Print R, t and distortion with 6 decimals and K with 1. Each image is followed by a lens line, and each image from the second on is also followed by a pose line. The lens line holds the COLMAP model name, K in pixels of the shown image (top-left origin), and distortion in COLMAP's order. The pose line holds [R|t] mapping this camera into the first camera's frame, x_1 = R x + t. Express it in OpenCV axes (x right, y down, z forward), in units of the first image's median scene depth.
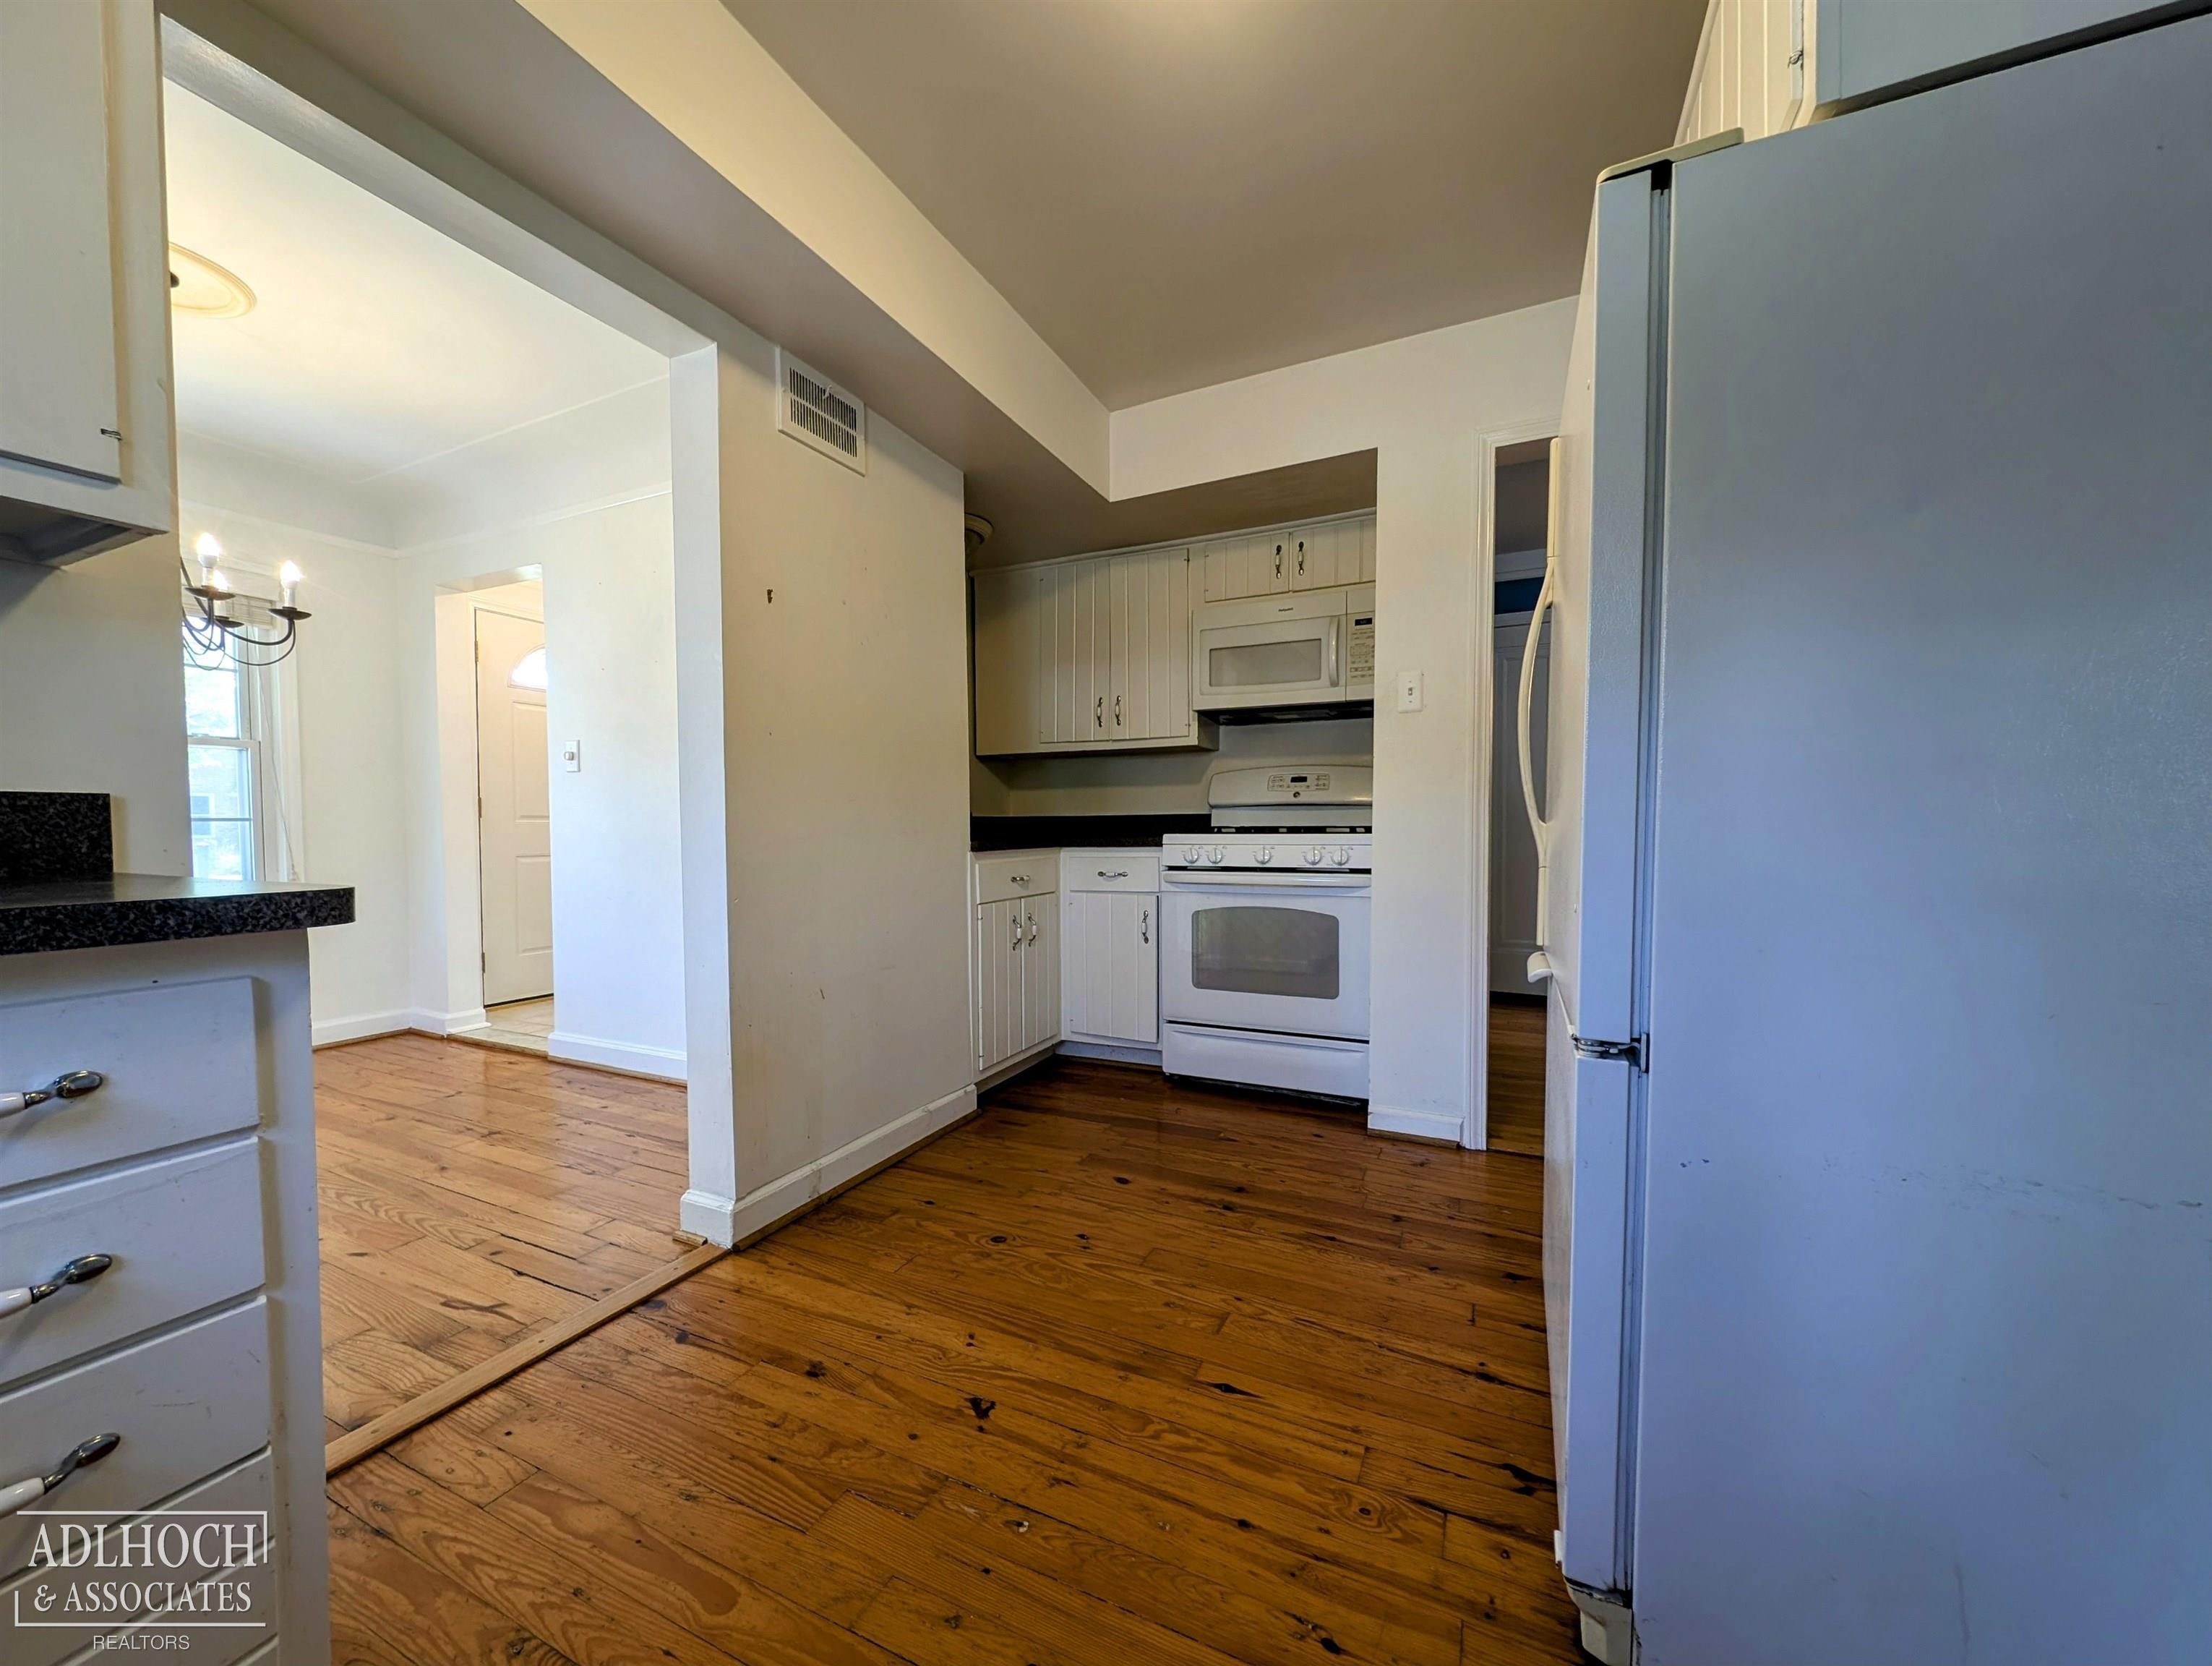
lens RADIAL K [[836.3, 0, 1109.1], [0, 836.3, 841.5], [0, 0, 1]] dist [0.002542, -0.000284]
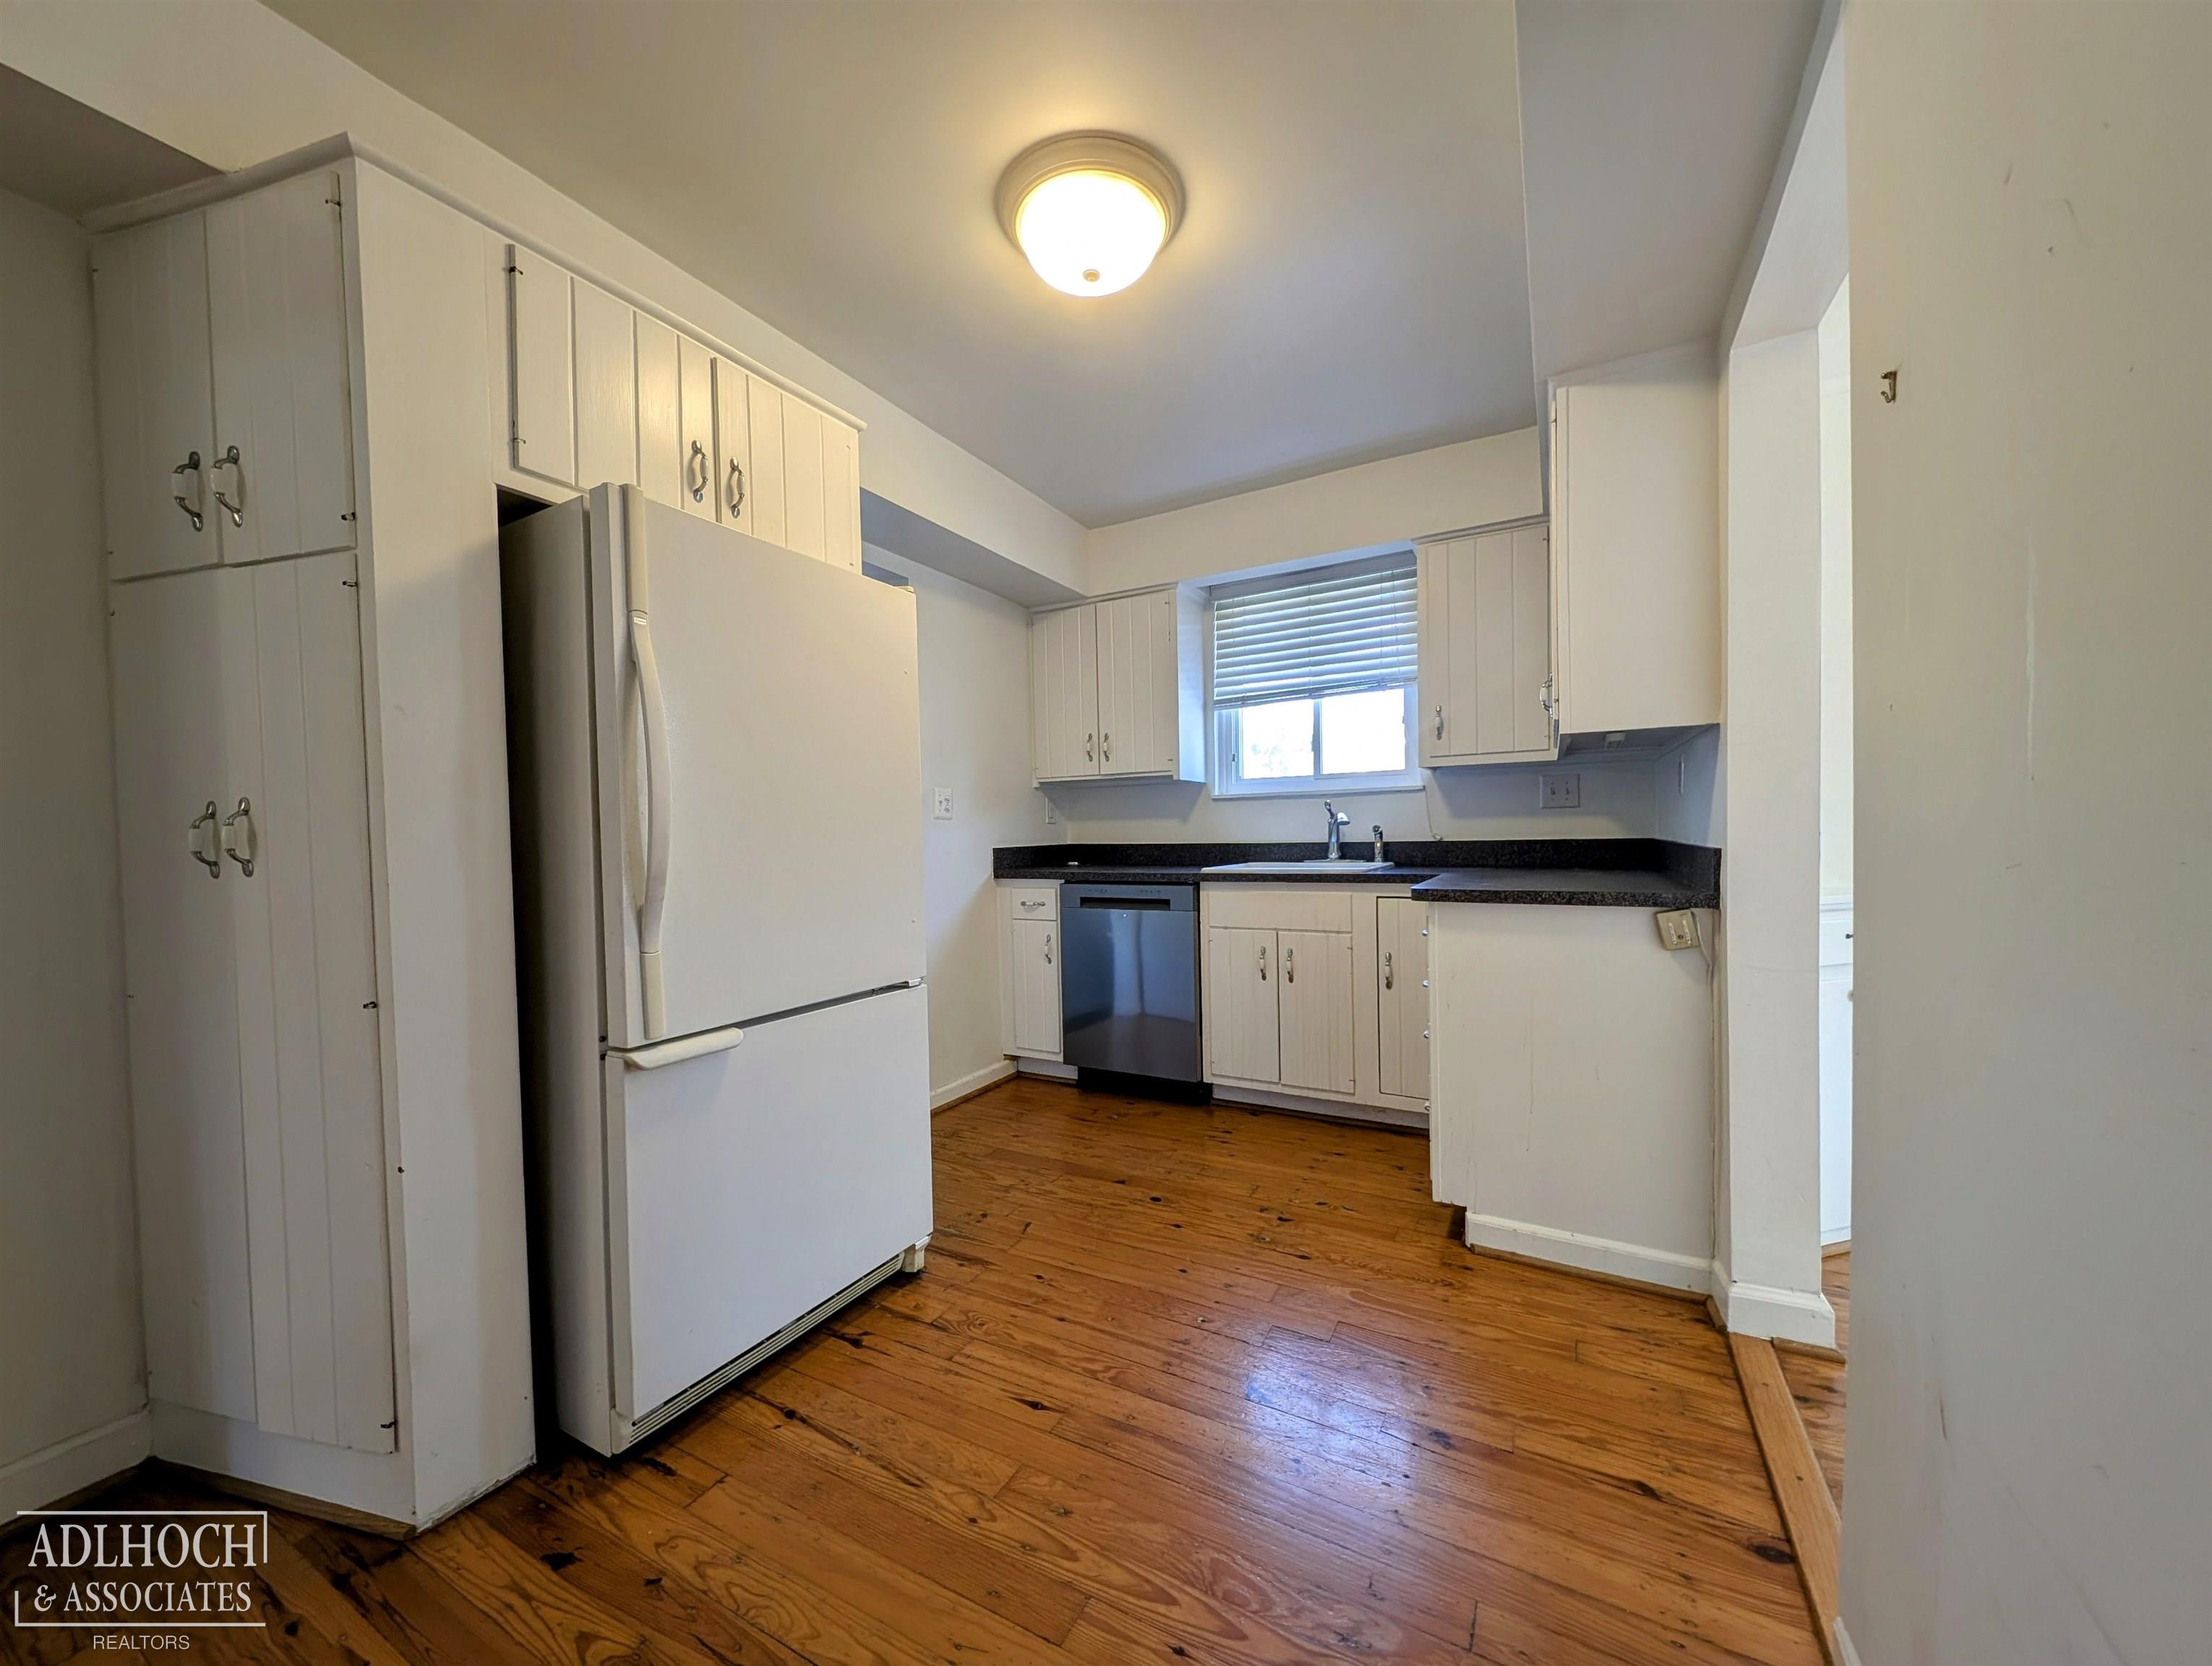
lens RADIAL K [[836.3, 0, 1102.4], [0, 836.3, 846.7], [0, 0, 1]] dist [0.002542, -0.000284]
pose [[-0.997581, 0.021812, 0.065996, -0.034811], [0.024309, 0.999009, 0.037272, -0.120800], [-0.065117, 0.038786, -0.997124, 2.150199]]
